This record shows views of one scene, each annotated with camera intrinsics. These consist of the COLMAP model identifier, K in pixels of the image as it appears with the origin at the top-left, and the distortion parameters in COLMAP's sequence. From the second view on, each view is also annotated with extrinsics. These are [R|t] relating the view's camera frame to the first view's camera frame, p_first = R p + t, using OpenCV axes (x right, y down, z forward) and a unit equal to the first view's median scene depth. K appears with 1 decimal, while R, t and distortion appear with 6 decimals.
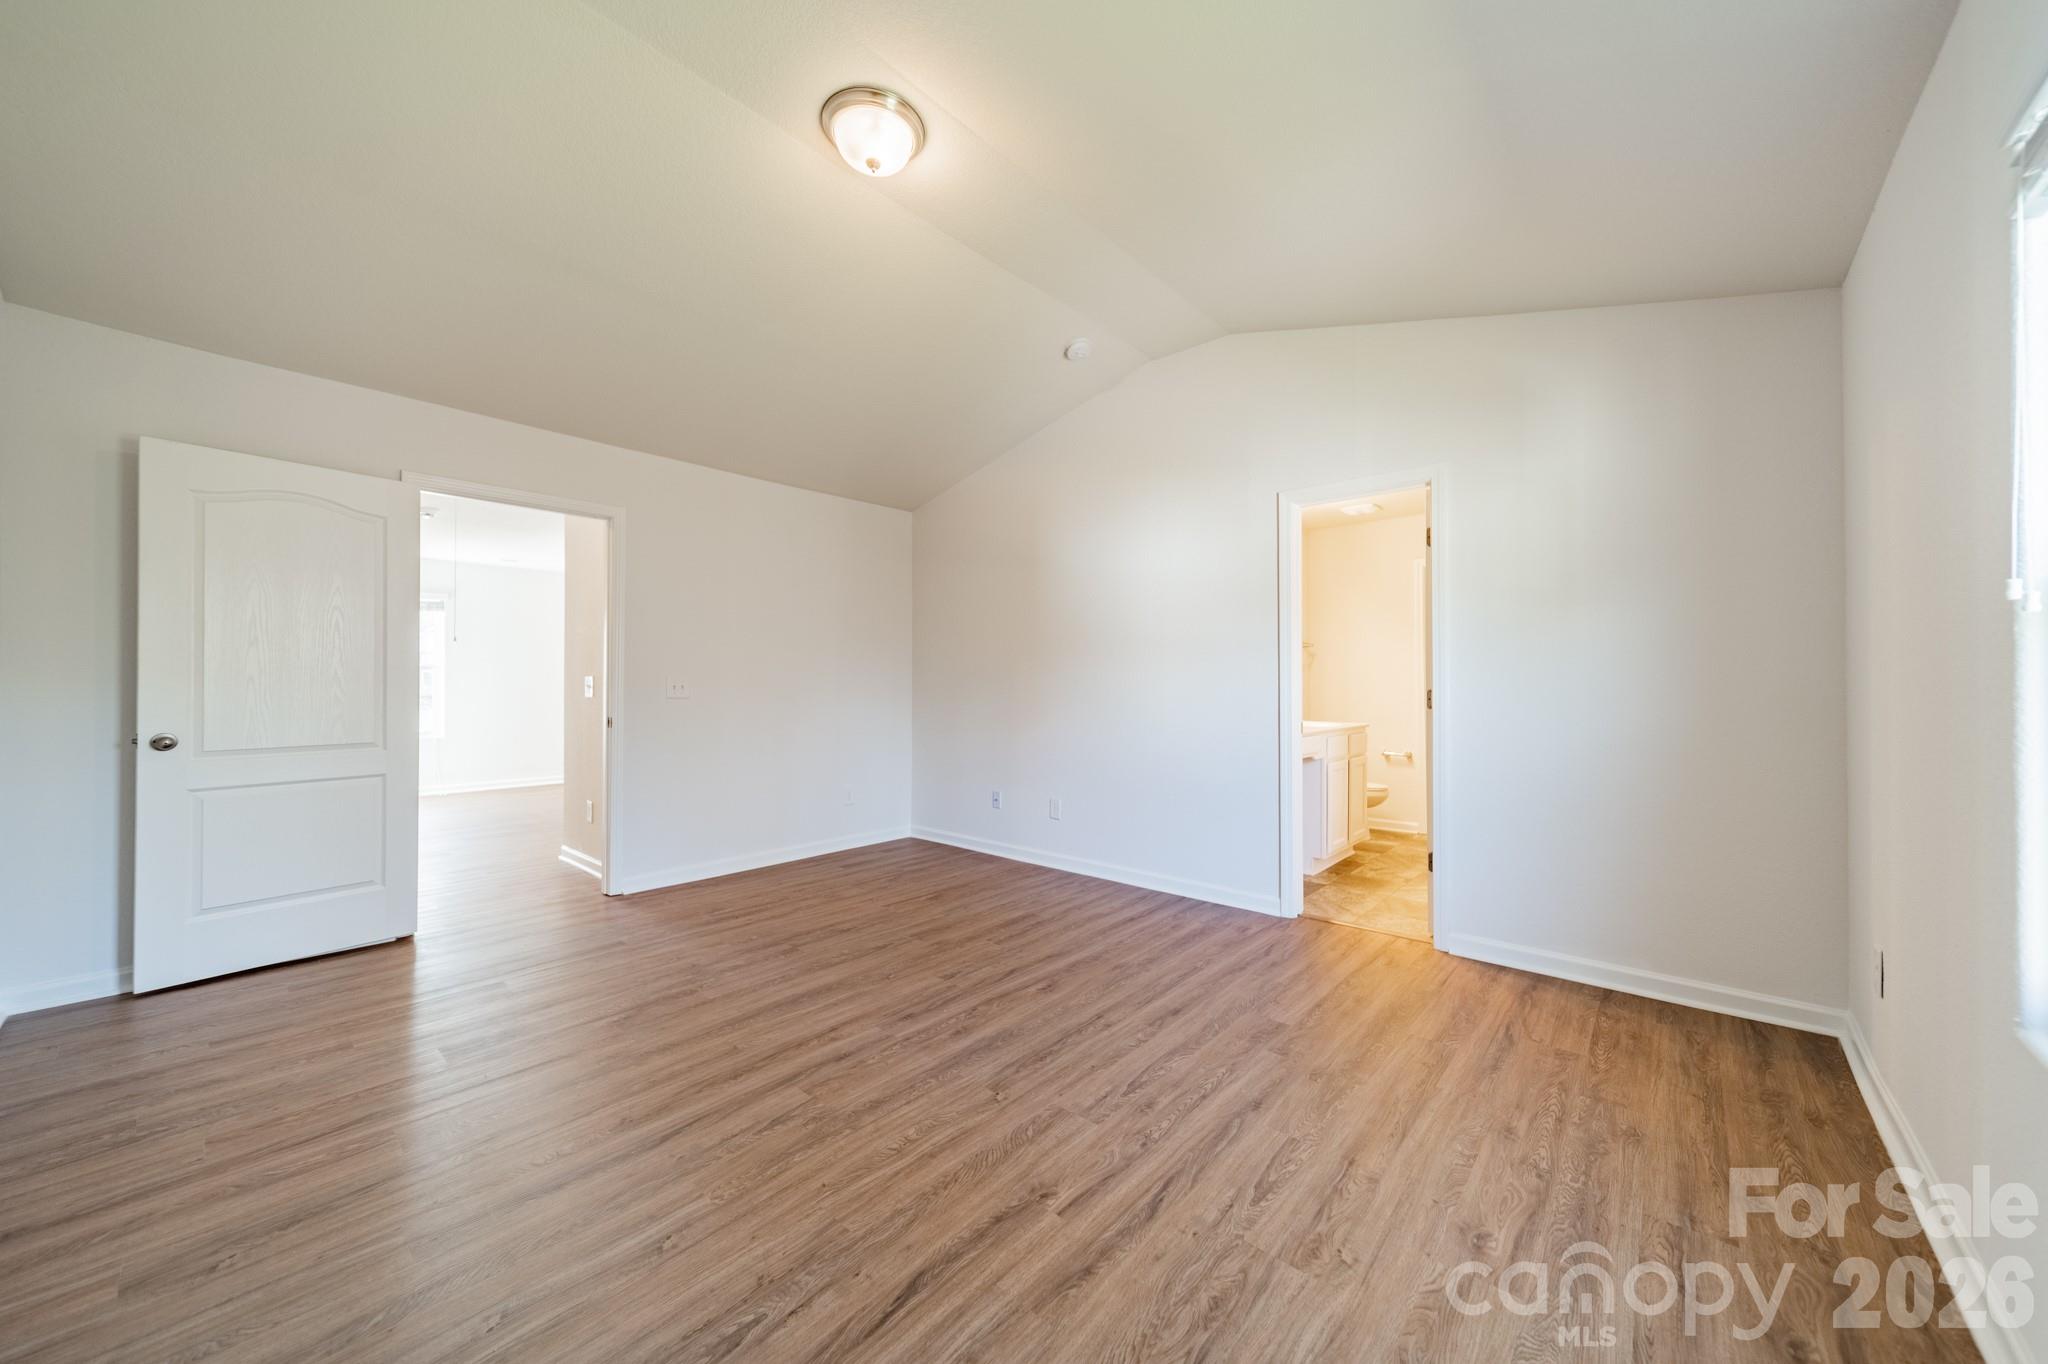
lens RADIAL K [[714.5, 0, 1082.7], [0, 714.5, 690.6], [0, 0, 1]] dist [0.000553, -0.000012]
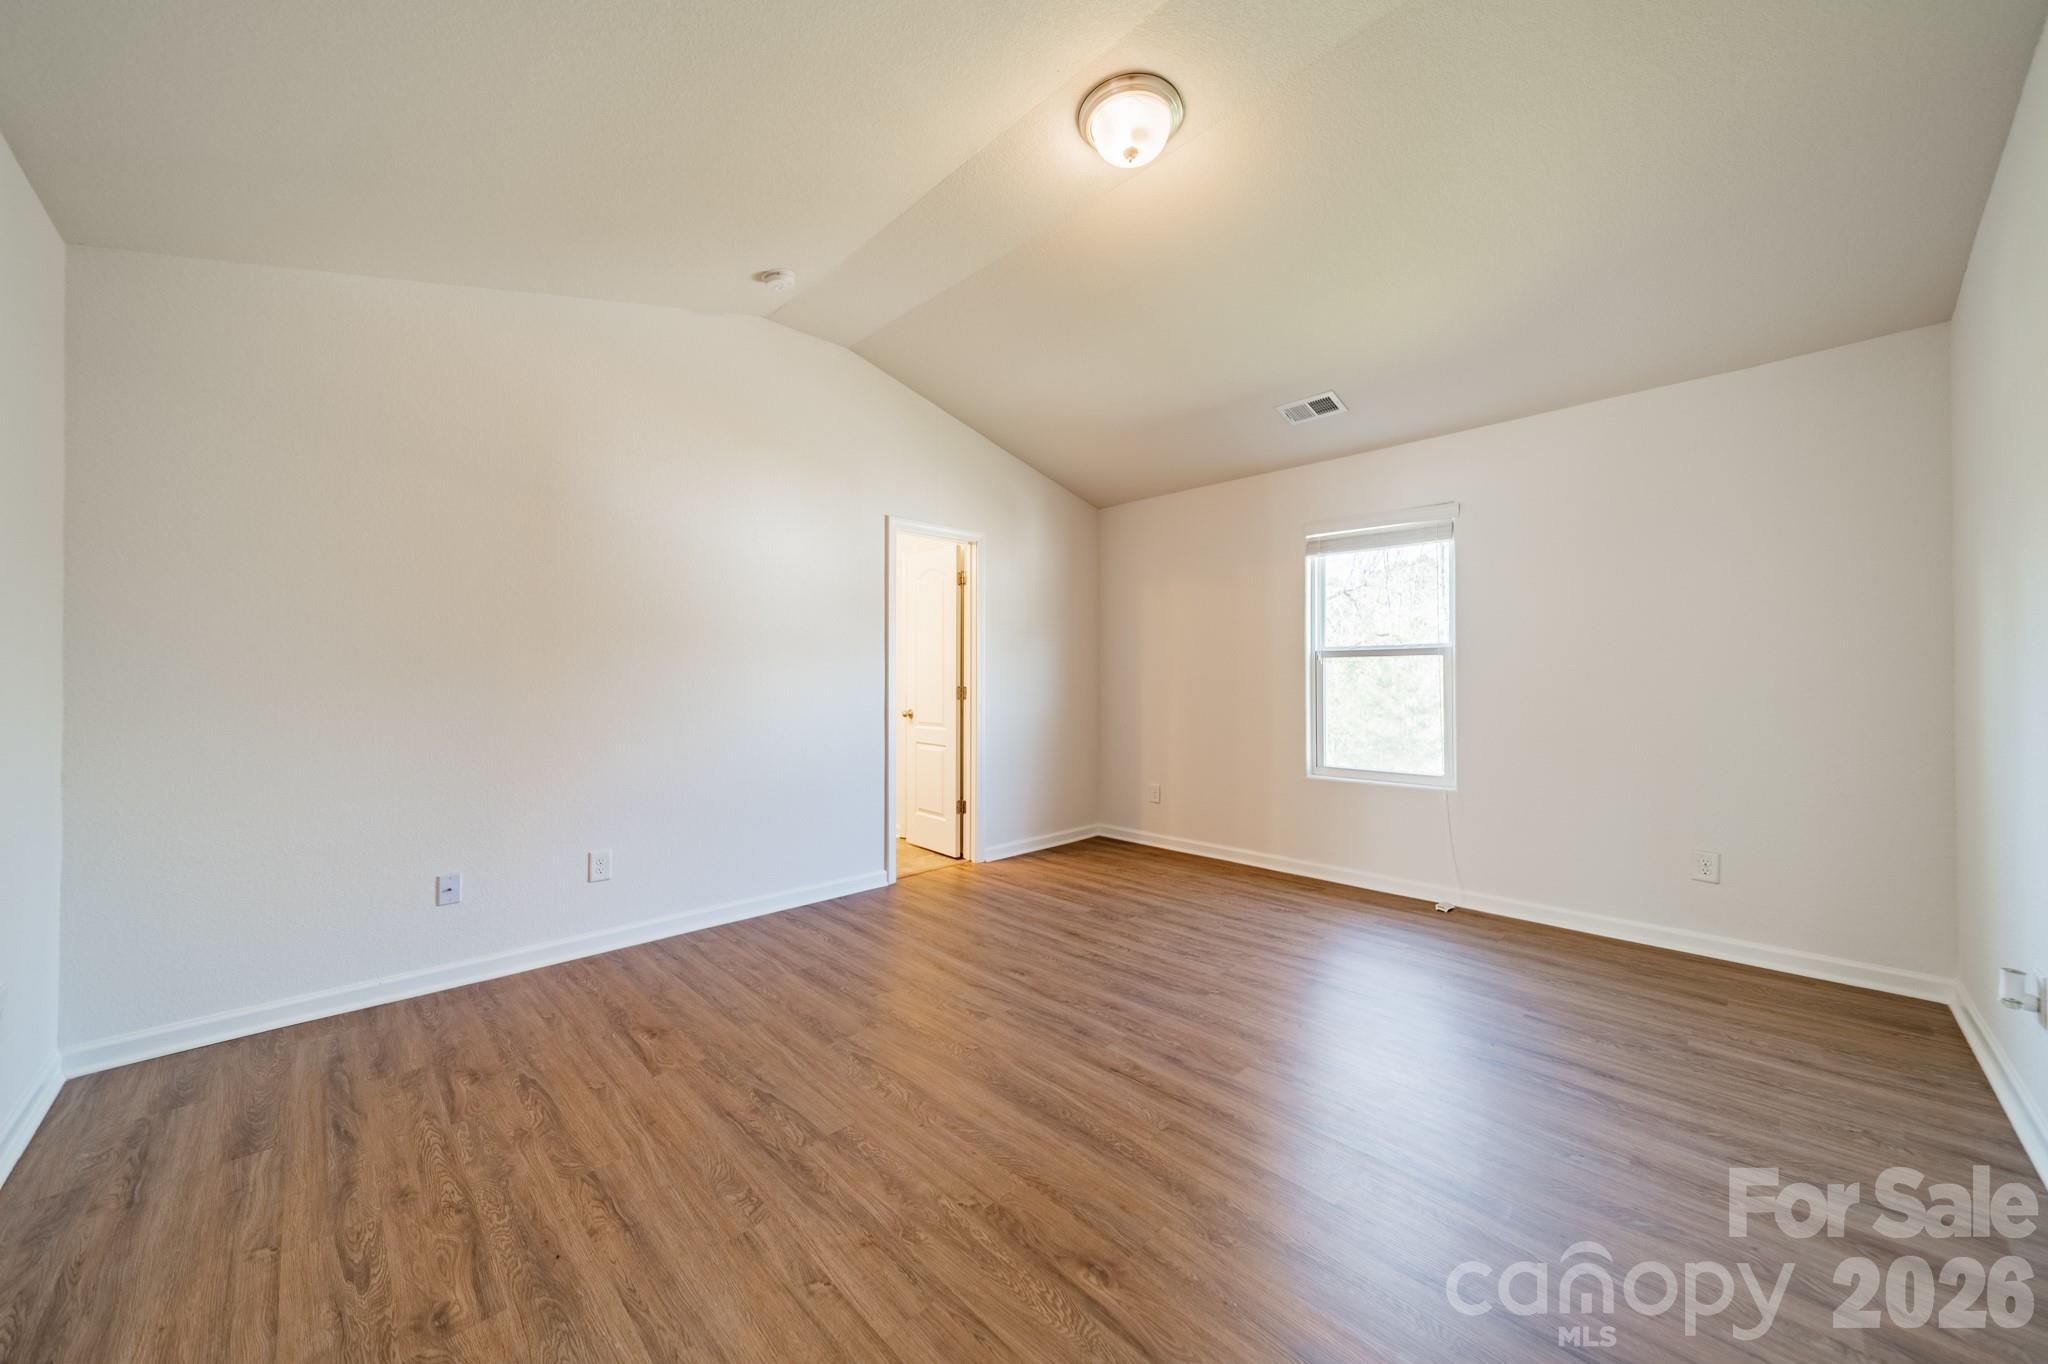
lens RADIAL K [[731.4, 0, 1027.4], [0, 731.4, 682.4], [0, 0, 1]] dist [0.008417, 0.000029]
pose [[0.104649, -0.007415, 0.994482, -0.853922], [0.002837, 0.999970, 0.007158, -0.003259], [-0.994505, 0.002073, 0.104667, 0.693707]]
